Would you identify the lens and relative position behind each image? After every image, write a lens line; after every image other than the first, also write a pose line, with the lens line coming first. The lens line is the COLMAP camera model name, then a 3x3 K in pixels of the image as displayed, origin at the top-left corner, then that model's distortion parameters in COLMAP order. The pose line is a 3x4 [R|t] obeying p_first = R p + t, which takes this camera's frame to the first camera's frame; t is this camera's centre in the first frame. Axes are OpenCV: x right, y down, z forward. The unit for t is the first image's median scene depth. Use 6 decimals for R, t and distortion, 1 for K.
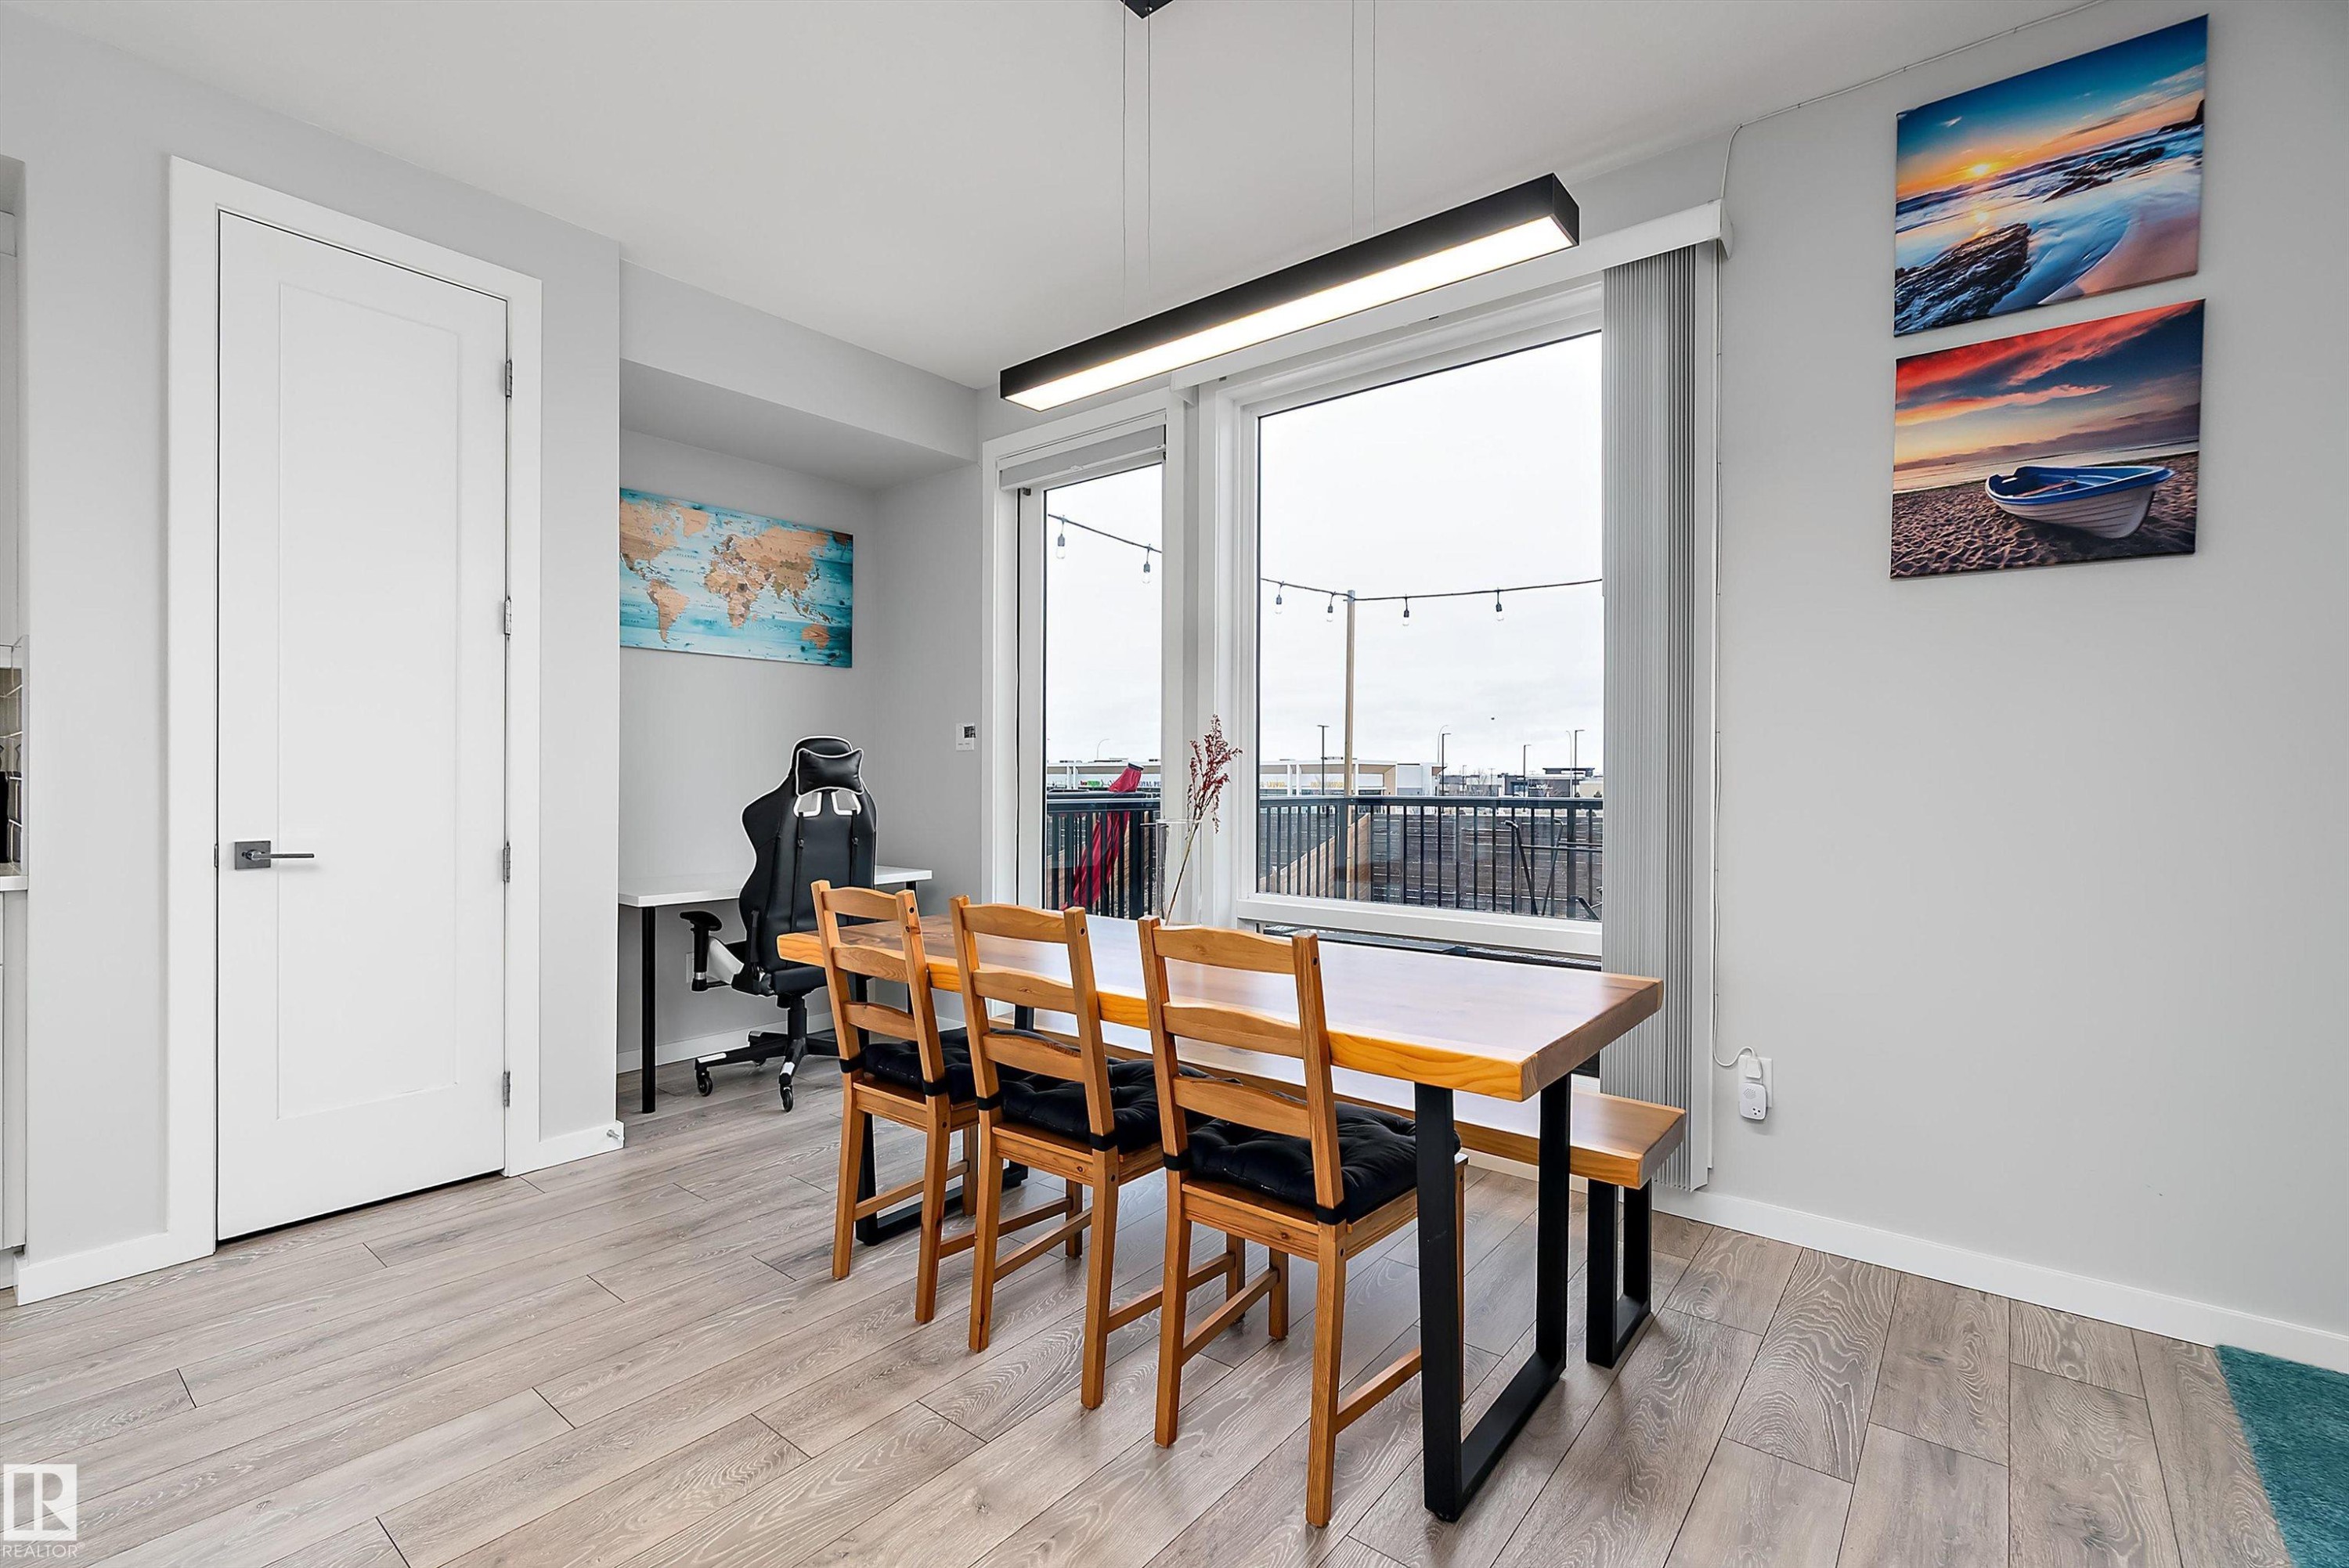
lens RADIAL K [[1057.1, 0, 1152.0], [0, 1057.1, 769.5], [0, 0, 1]] dist [-0.013550, 0.005597]
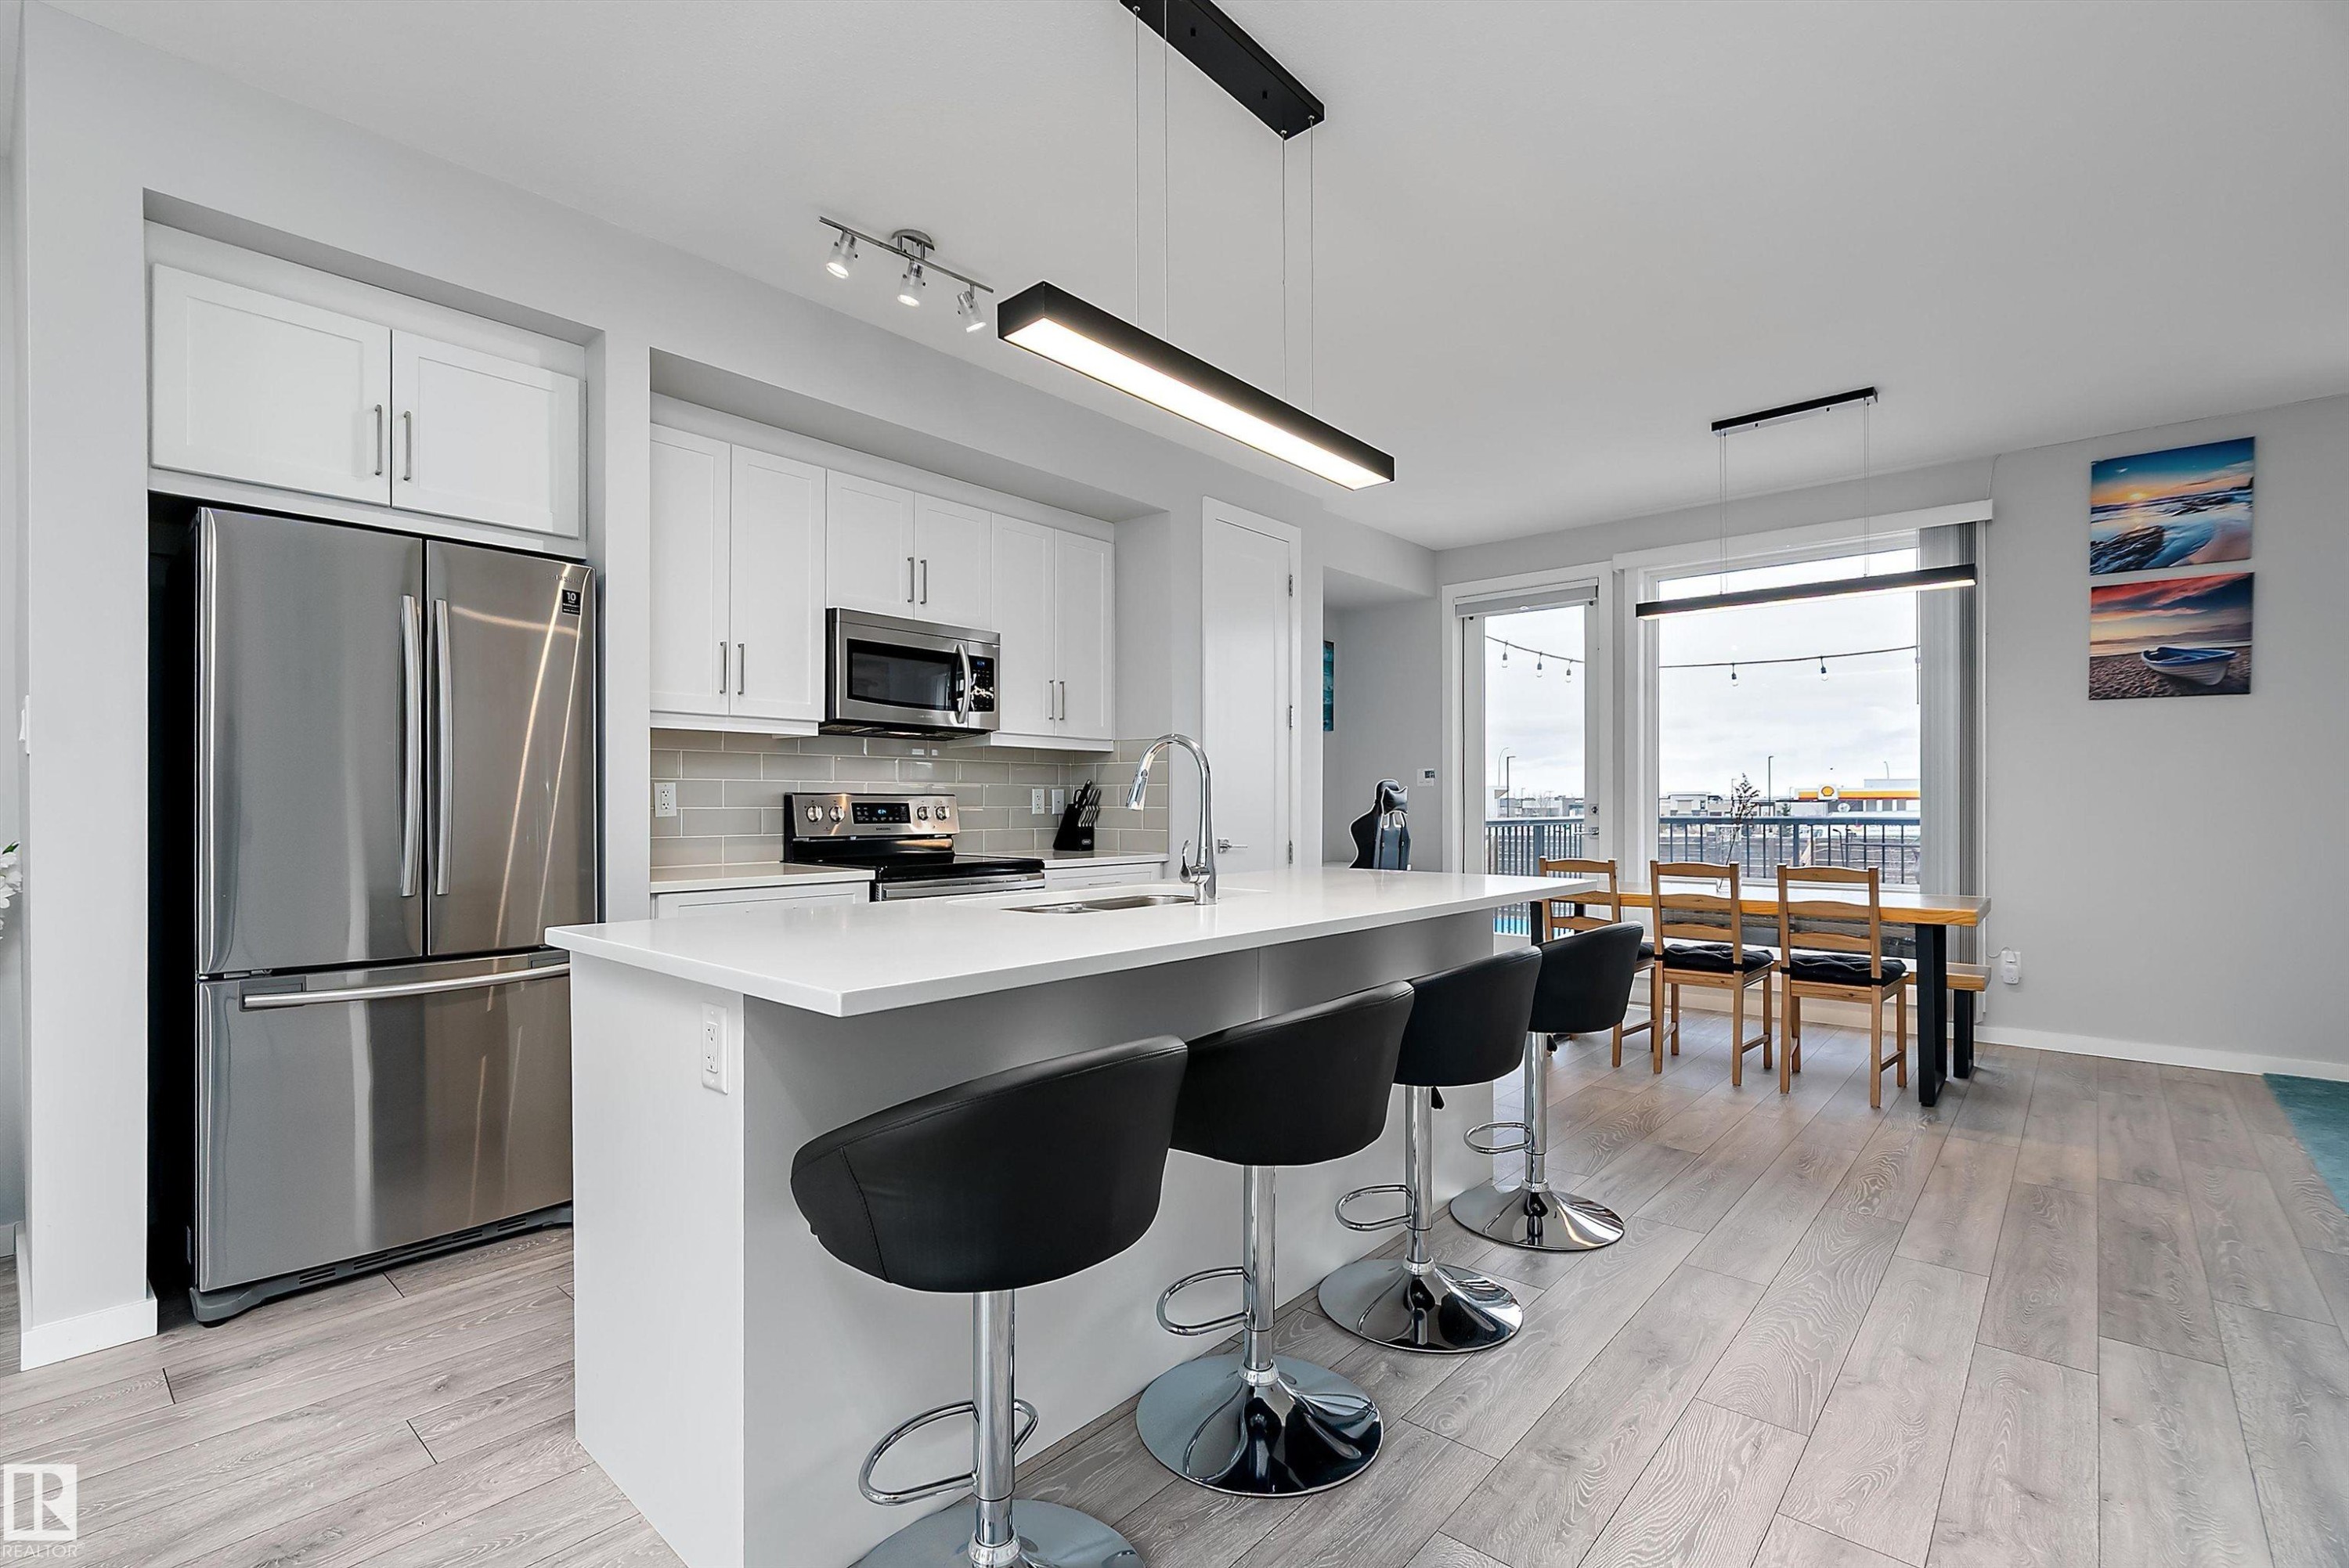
lens RADIAL K [[1057.1, 0, 1146.2], [0, 1057.1, 794.1], [0, 0, 1]] dist [-0.013550, 0.005597]
pose [[0.998897, -0.006127, -0.046554, -1.013254], [0.006114, 0.999981, -0.000419, -0.016811], [0.046555, 0.000134, 0.998916, -1.089493]]
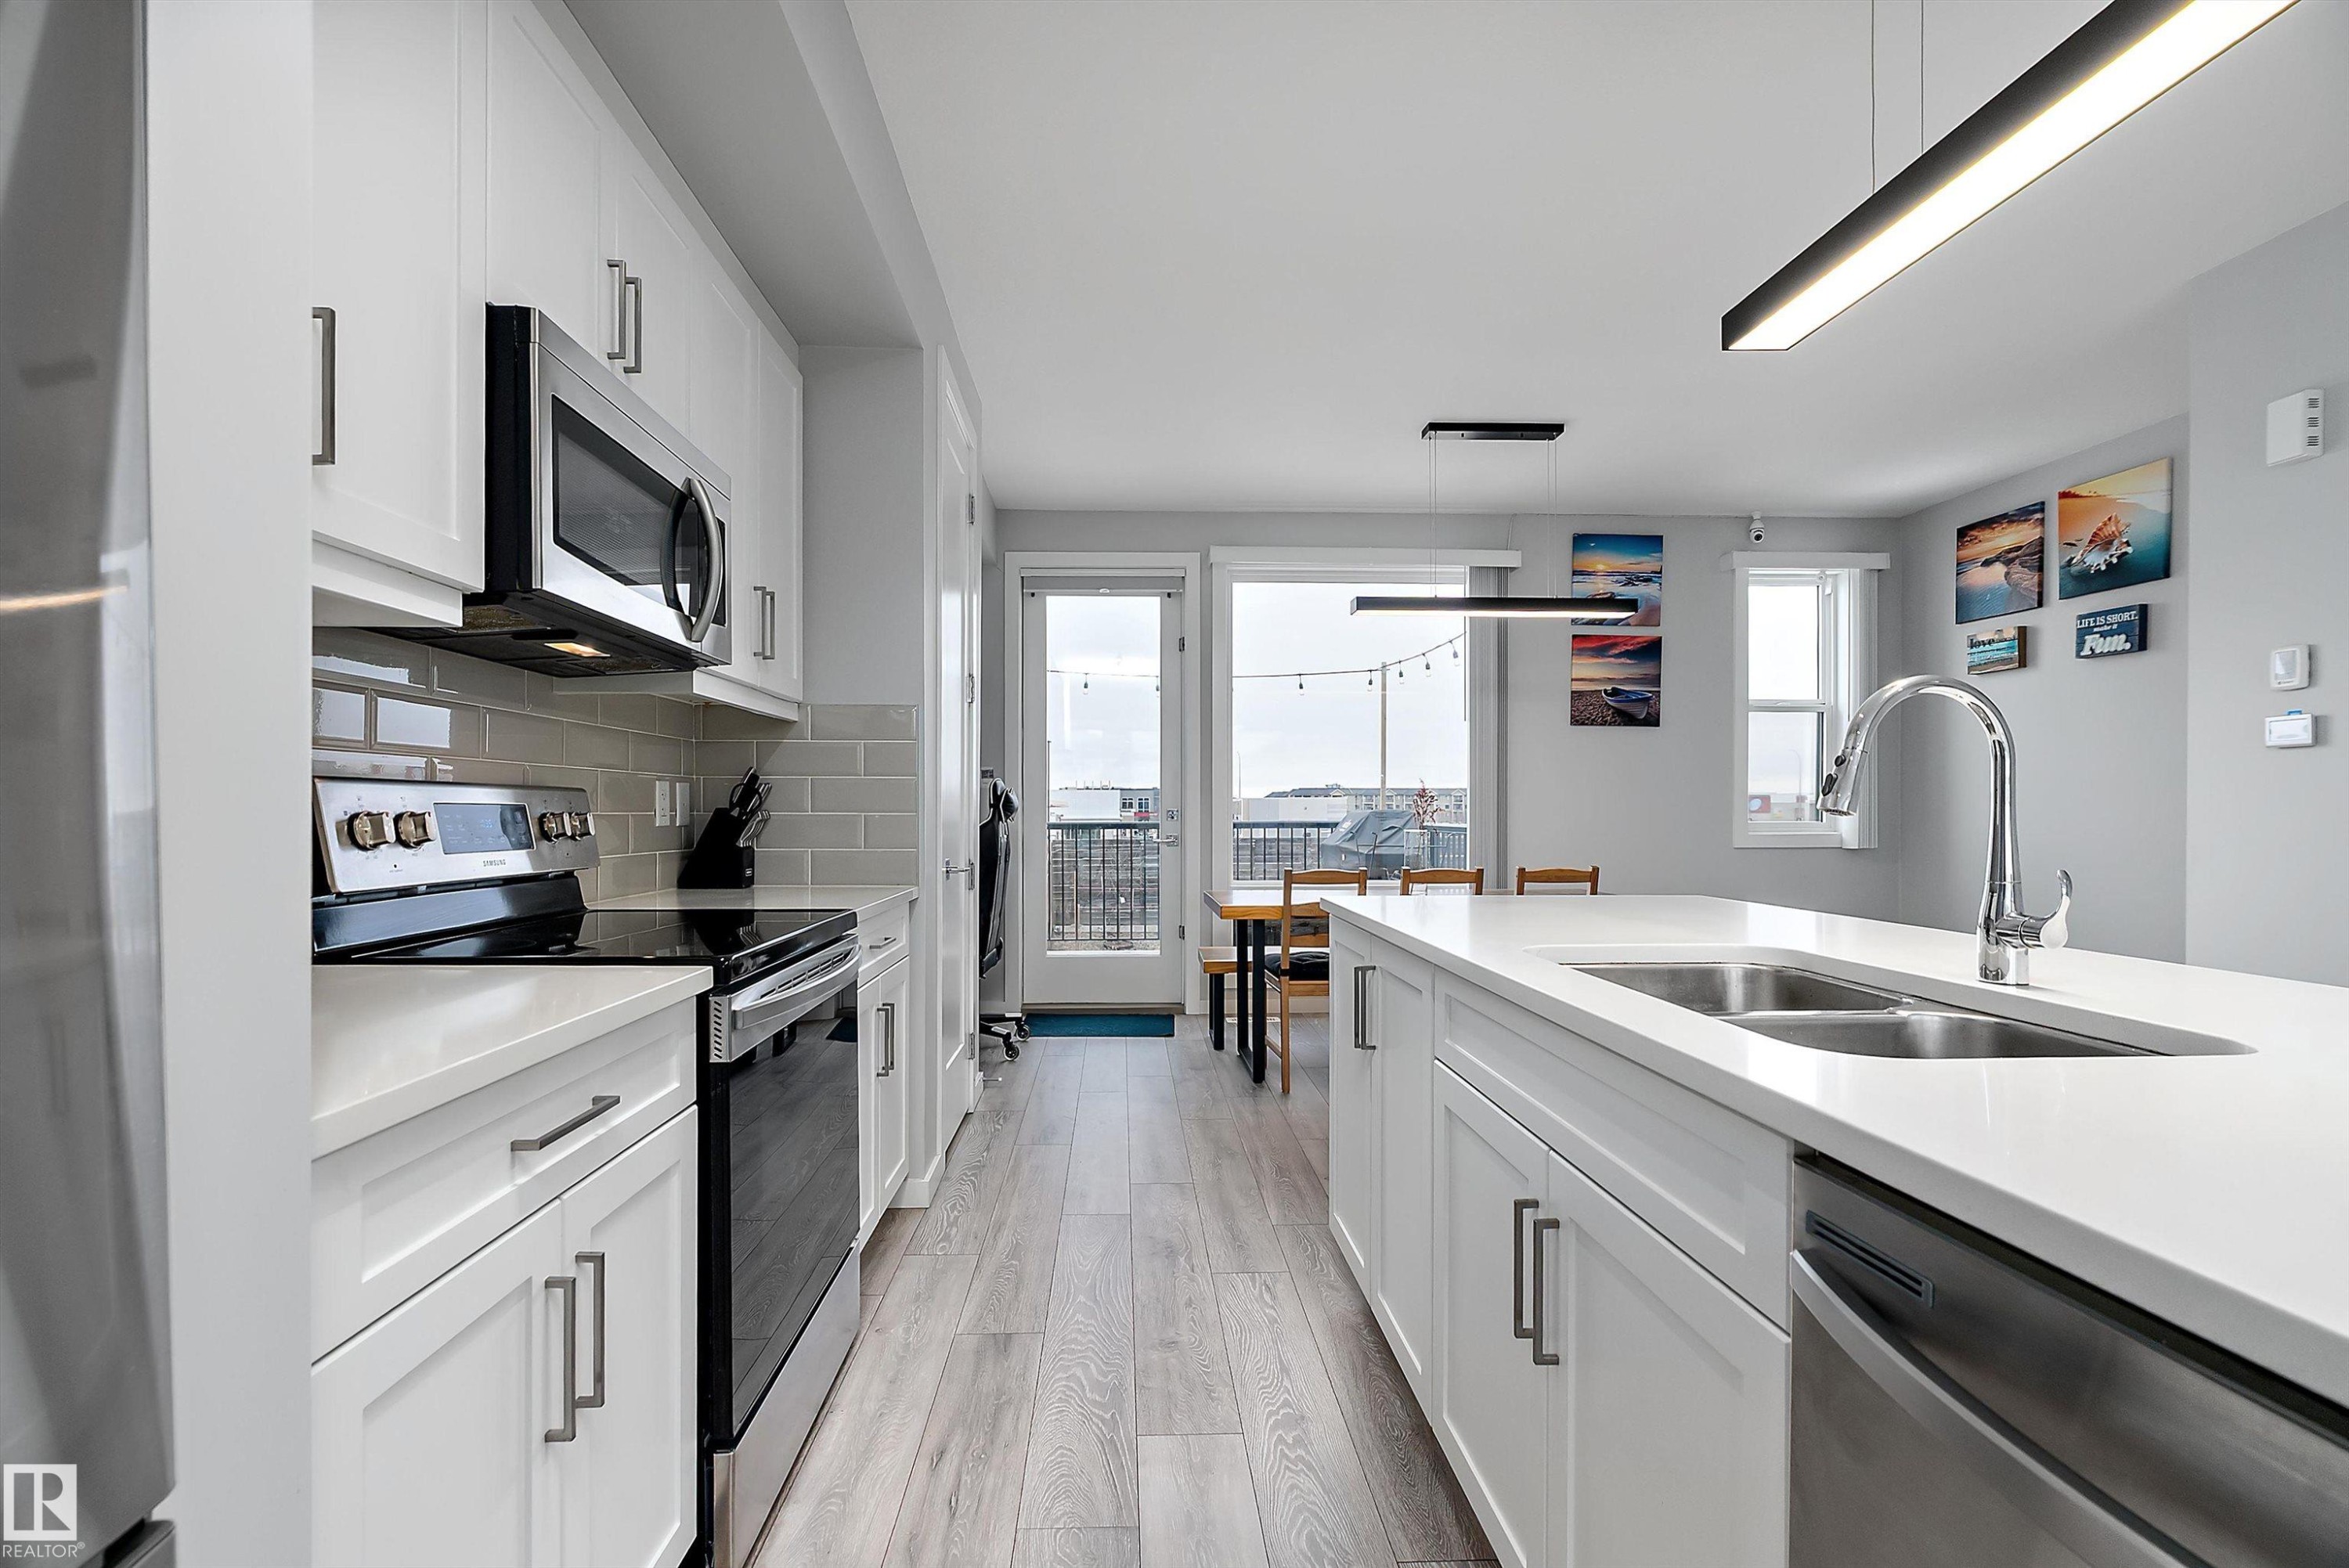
lens RADIAL K [[1057.1, 0, 1149.9], [0, 1057.1, 800.5], [0, 0, 1]] dist [-0.013550, 0.005597]
pose [[0.748600, 0.000394, 0.663022, -1.726961], [-0.001016, 0.999999, 0.000552, -0.008851], [-0.663021, -0.001087, 0.748600, -0.185321]]
